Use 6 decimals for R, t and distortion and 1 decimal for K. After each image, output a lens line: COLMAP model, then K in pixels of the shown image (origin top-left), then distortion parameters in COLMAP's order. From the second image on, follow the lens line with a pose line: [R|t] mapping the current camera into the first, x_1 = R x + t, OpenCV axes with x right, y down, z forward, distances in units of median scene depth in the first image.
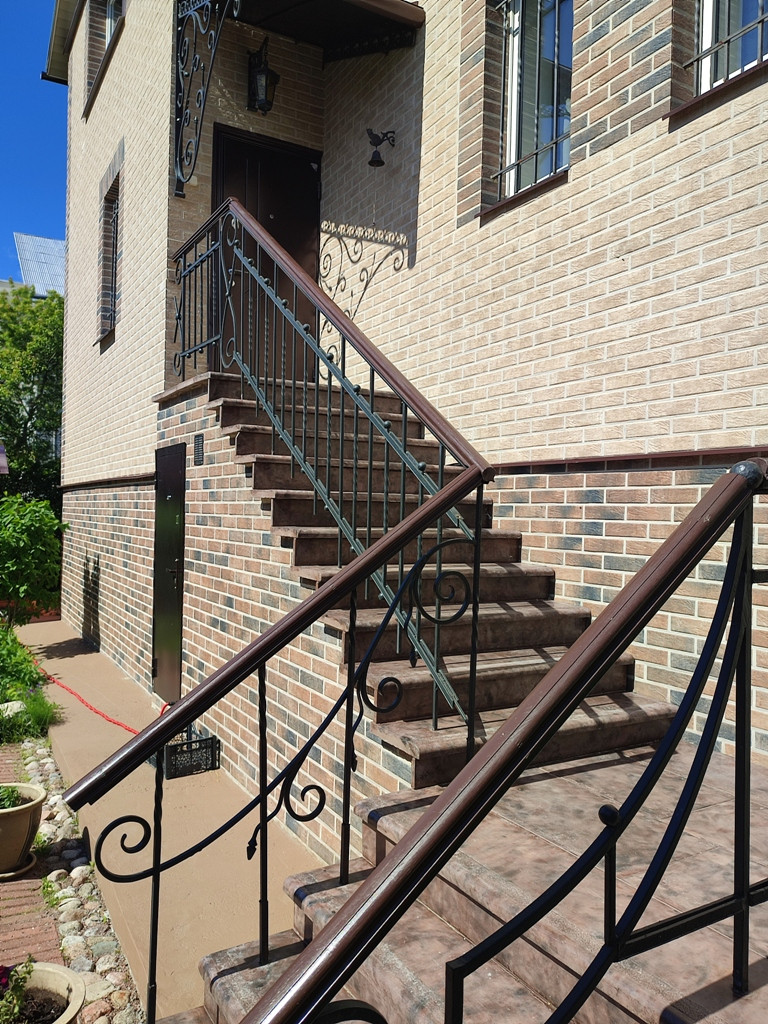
lens RADIAL K [[733.3, 0, 384.0], [0, 733.3, 512.0], [0, 0, 1]] dist [0.045009, -0.043097]
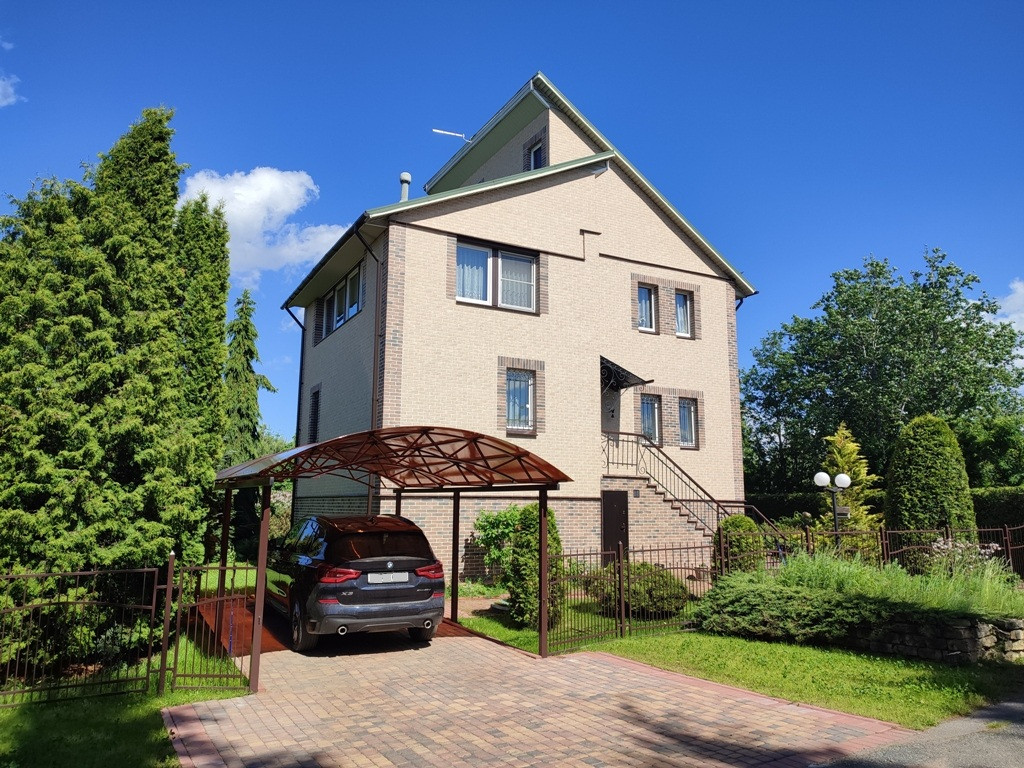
lens RADIAL K [[733.3, 0, 512.0], [0, 733.3, 384.0], [0, 0, 1]] dist [0.045009, -0.043097]
pose [[0.029421, 0.142823, 0.989311, -3.852021], [0.001323, 0.989733, -0.142924, -0.095168], [-0.999566, 0.005514, 0.028930, 1.413528]]
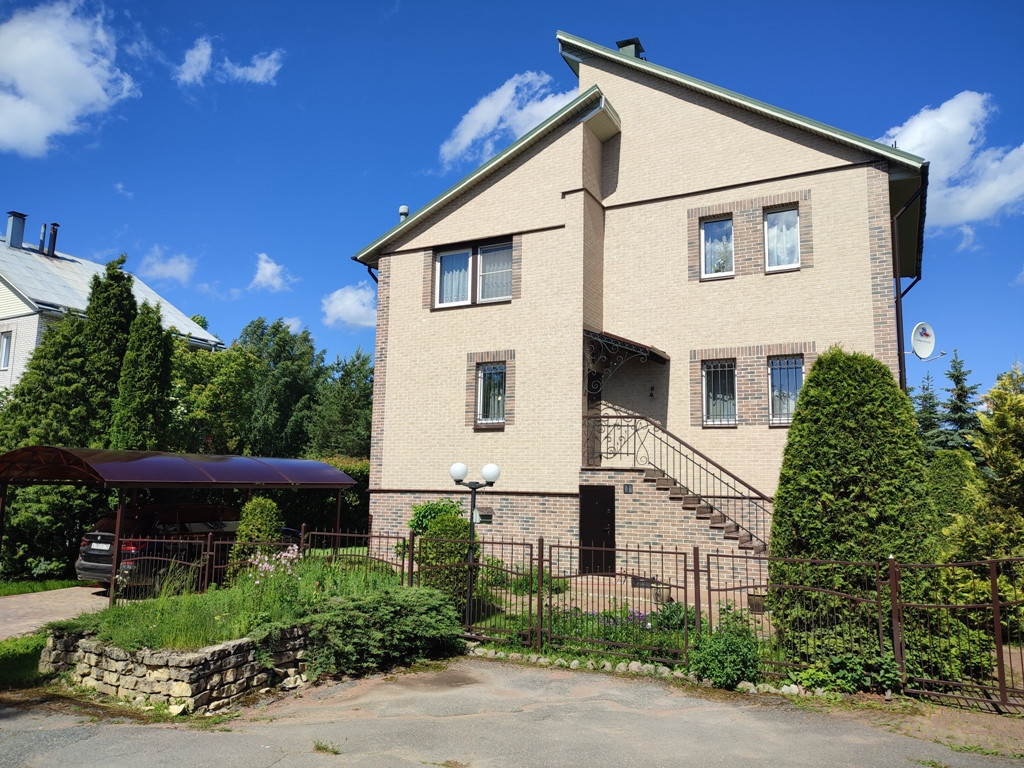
lens RADIAL K [[733.3, 0, 512.0], [0, 733.3, 384.0], [0, 0, 1]] dist [0.045009, -0.043097]
pose [[0.848073, 0.067072, 0.525617, -2.187684], [0.003361, 0.991255, -0.131914, -0.107761], [-0.529868, 0.113640, 0.840432, -1.346819]]
